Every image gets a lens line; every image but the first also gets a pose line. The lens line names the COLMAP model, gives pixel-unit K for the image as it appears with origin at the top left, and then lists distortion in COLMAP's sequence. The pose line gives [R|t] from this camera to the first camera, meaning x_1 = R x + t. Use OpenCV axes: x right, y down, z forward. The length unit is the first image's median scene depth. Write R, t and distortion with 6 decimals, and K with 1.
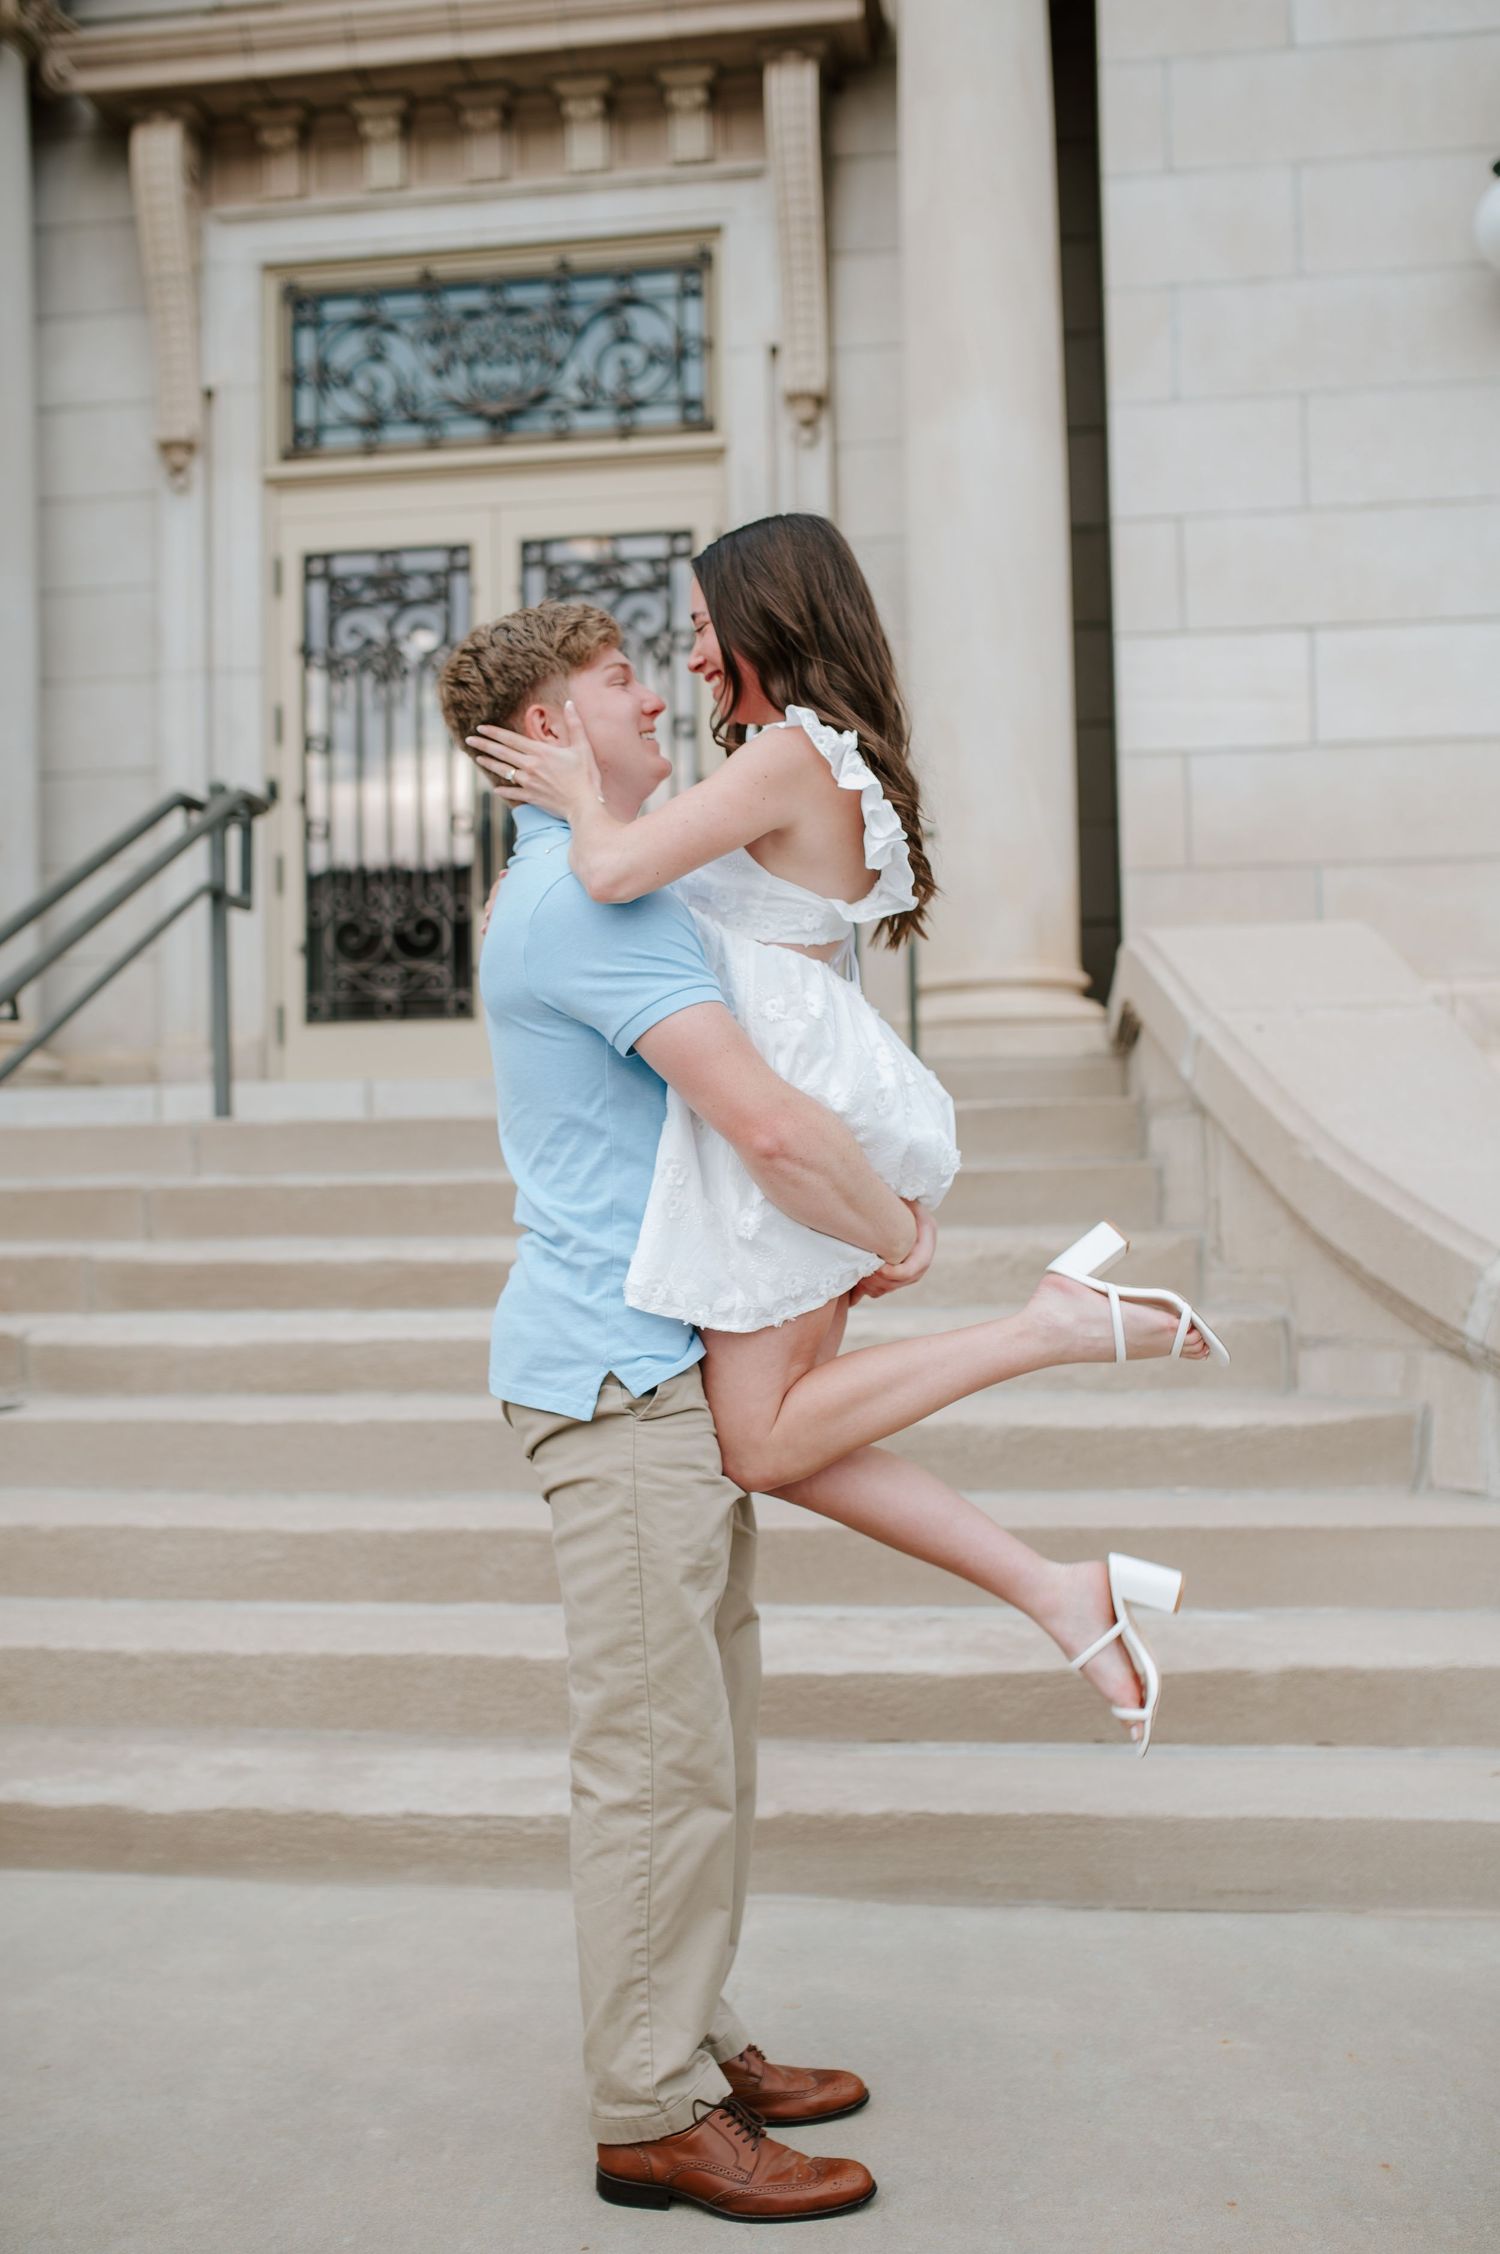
lens RADIAL K [[2334.4, 0, 750.0], [0, 2334.4, 1127.0], [0, 0, 1]] dist [-0.070281, 0.103815]
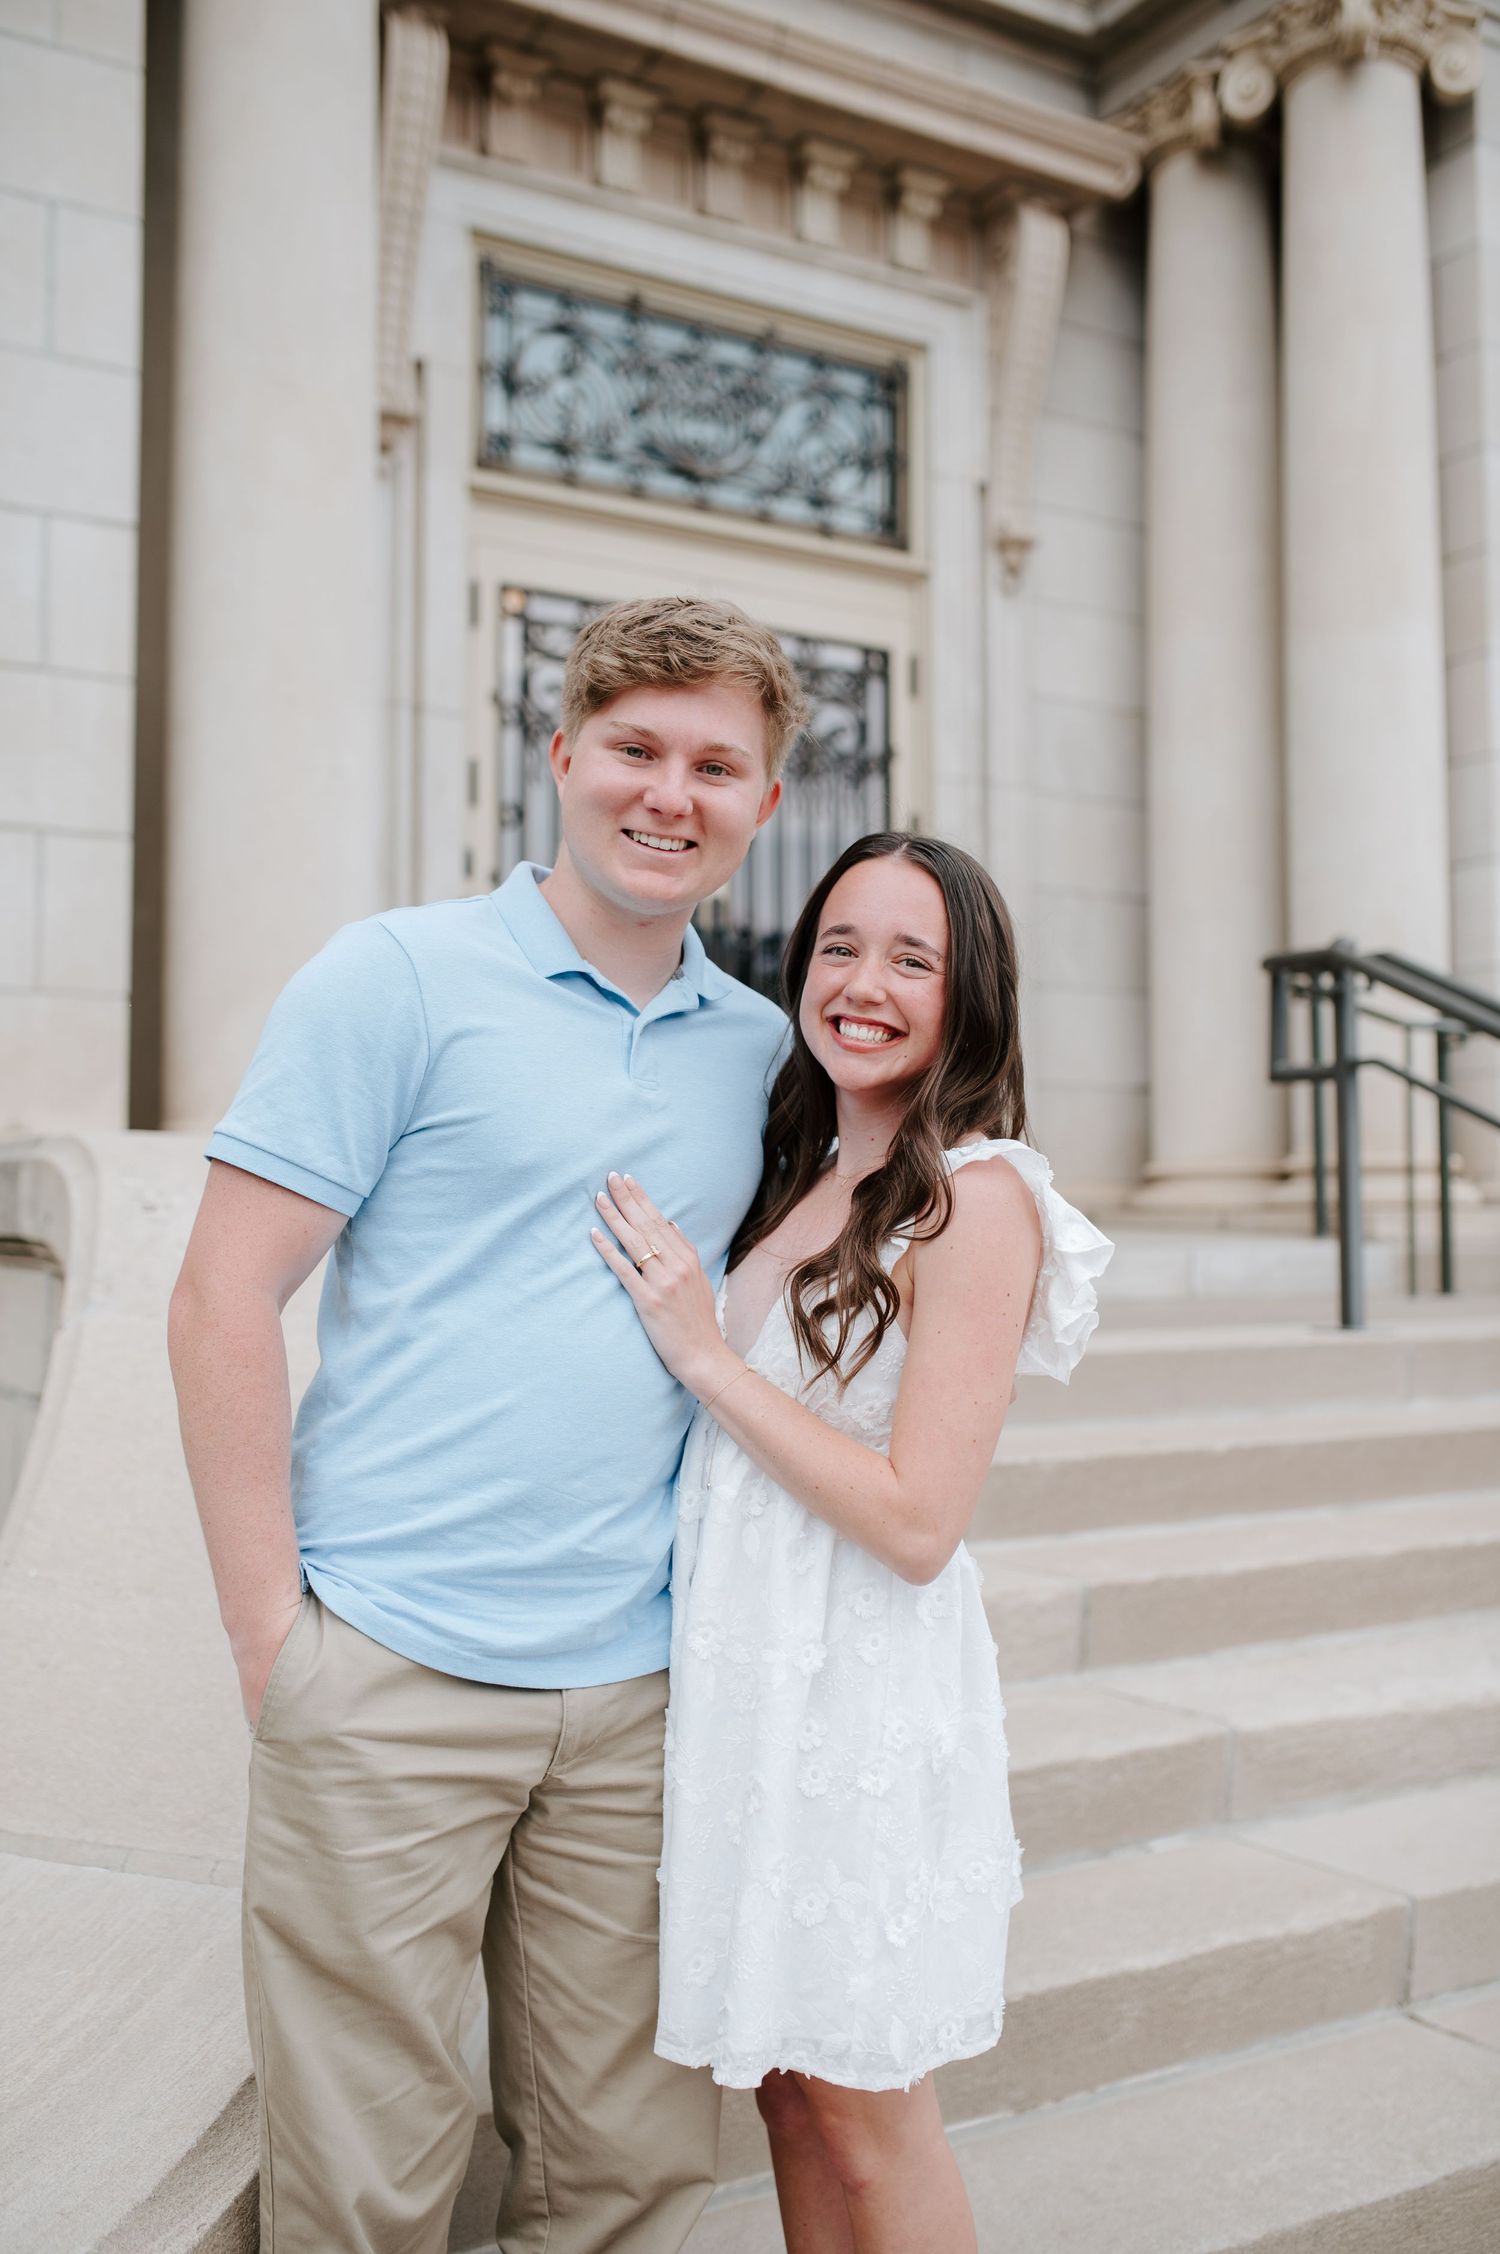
lens RADIAL K [[2235.7, 0, 795.5], [0, 2235.7, 1124.8], [0, 0, 1]] dist [-0.053717, 0.082506]
pose [[0.755633, 0.047307, 0.653284, -0.640606], [-0.030102, 0.998843, -0.037512, -0.026620], [-0.654303, 0.008681, 0.756183, 0.334018]]
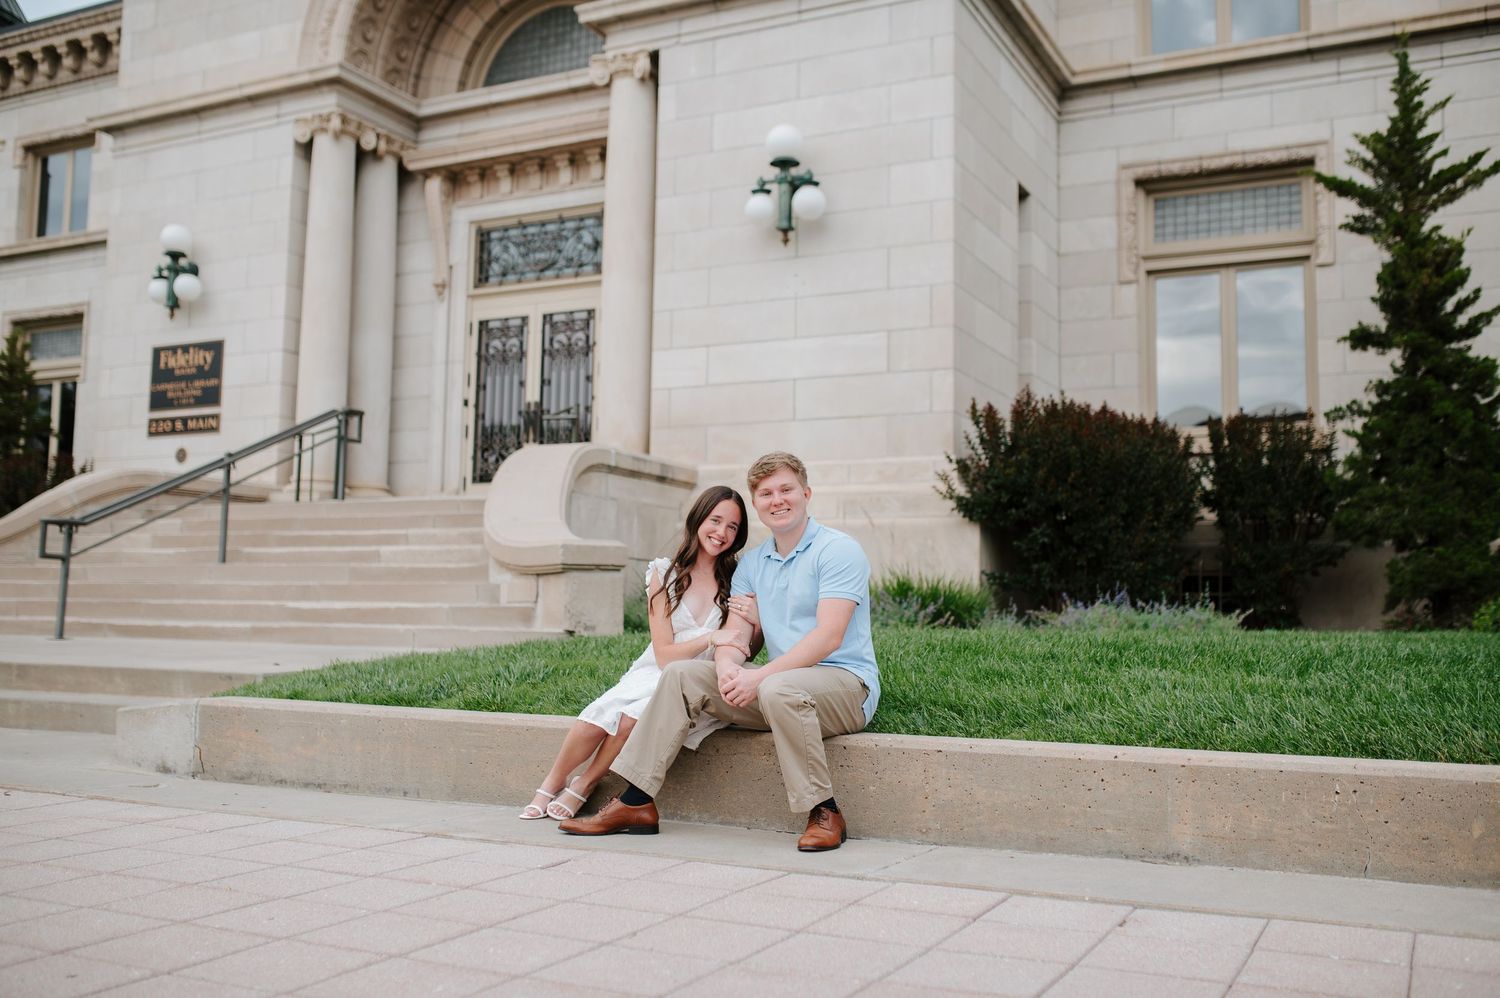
lens RADIAL K [[1427.8, 0, 750.0], [0, 1427.8, 499.0], [0, 0, 1]] dist [-0.063100, 0.091073]
pose [[0.948507, 0.005695, -0.316704, 0.700227], [-0.024498, 0.998162, -0.055421, 0.064416], [0.315806, 0.060326, 0.946904, -0.561814]]
